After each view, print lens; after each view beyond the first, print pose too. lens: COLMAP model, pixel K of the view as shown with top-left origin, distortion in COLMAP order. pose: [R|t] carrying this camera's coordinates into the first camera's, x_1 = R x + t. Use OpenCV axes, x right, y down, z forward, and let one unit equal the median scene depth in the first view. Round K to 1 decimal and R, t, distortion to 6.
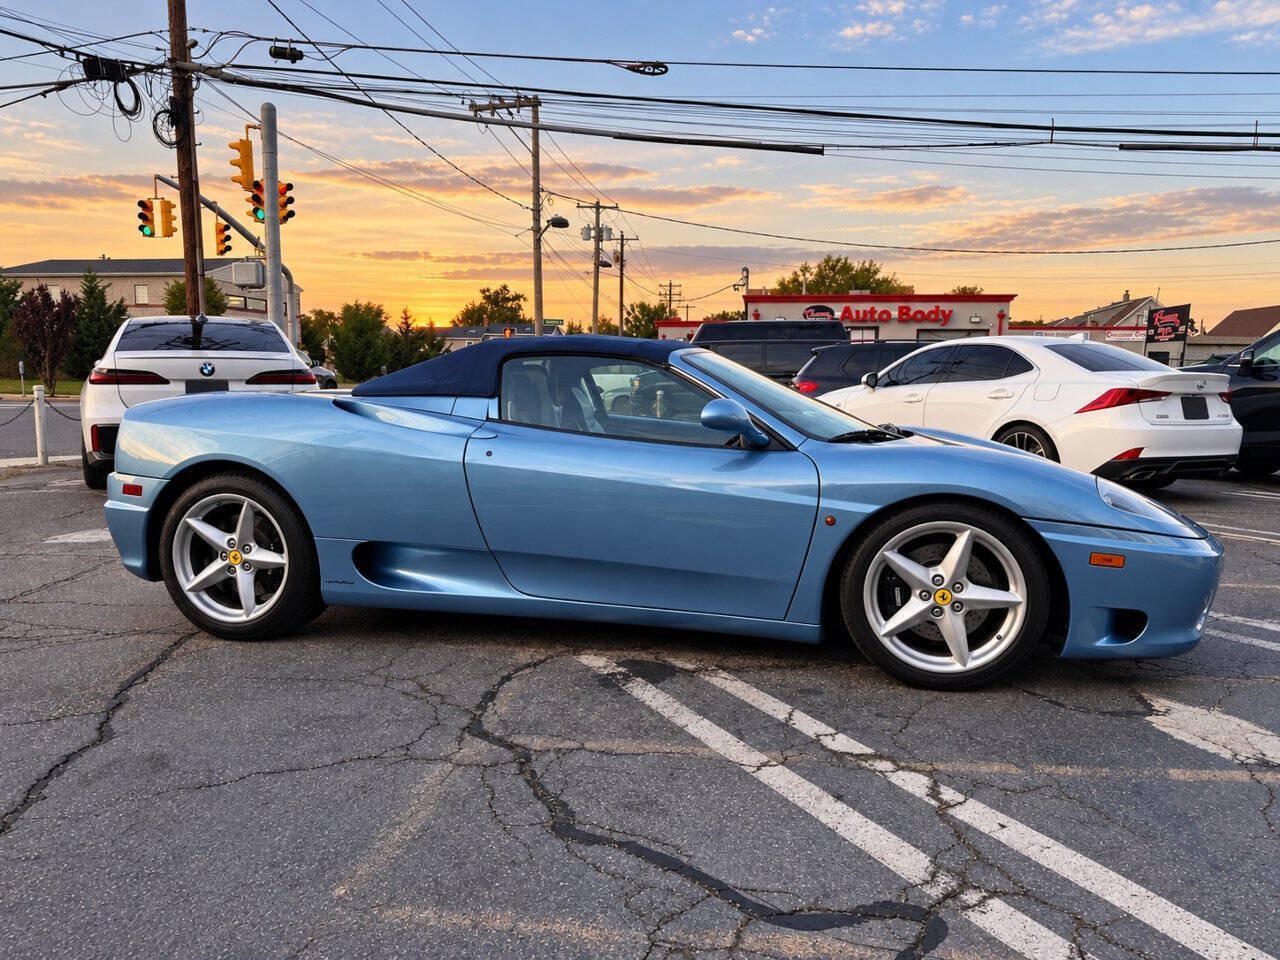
lens RADIAL K [[930.9, 0, 645.8], [0, 930.9, 483.3], [0, 0, 1]] dist [0.007285, -0.002854]
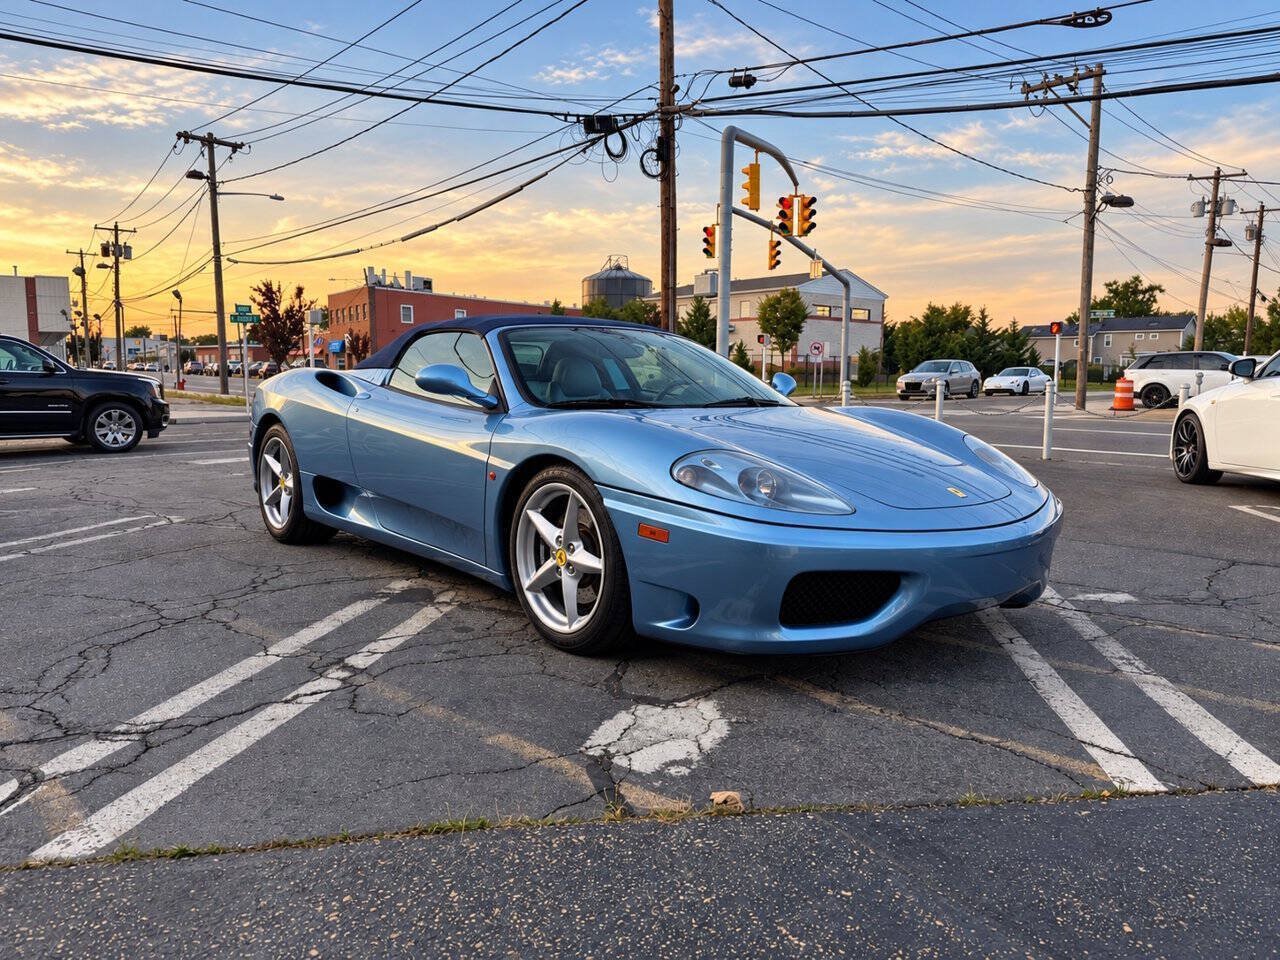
lens RADIAL K [[942.3, 0, 646.3], [0, 942.3, 475.8], [0, 0, 1]] dist [0.002594, -0.003333]
pose [[0.786749, 0.062705, -0.614080, 0.243613], [-0.071116, 0.997410, 0.010735, 0.003860], [0.613163, 0.035225, 0.789171, 0.060284]]
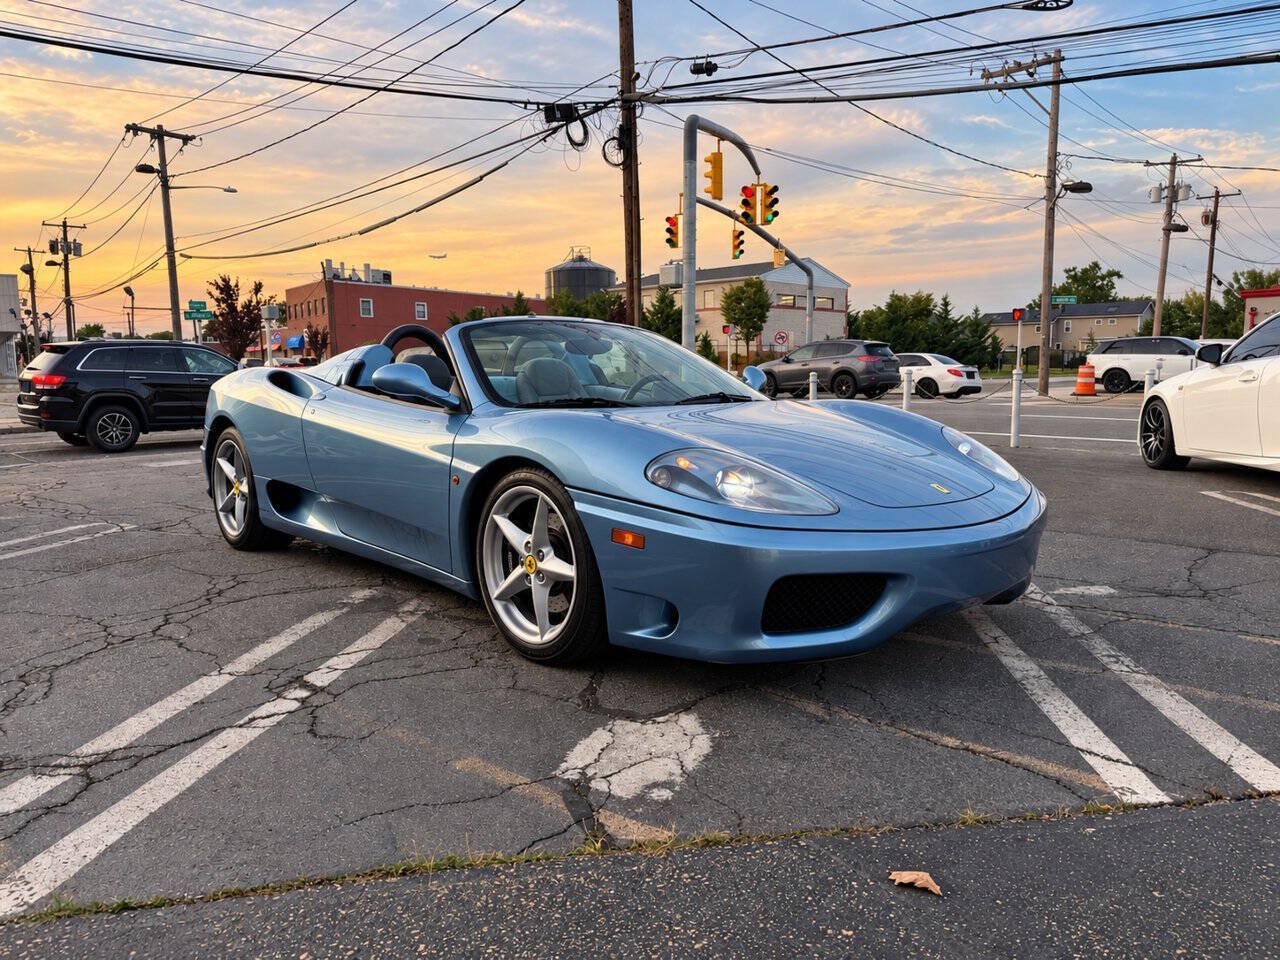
lens RADIAL K [[943.8, 0, 640.0], [0, 943.8, 480.0], [0, 0, 1]] dist [-0.001816, -0.004674]
pose [[0.805386, 0.057041, -0.590000, 0.235682], [-0.054359, 0.998272, 0.022309, 0.001622], [0.590253, 0.014104, 0.807095, 0.067792]]
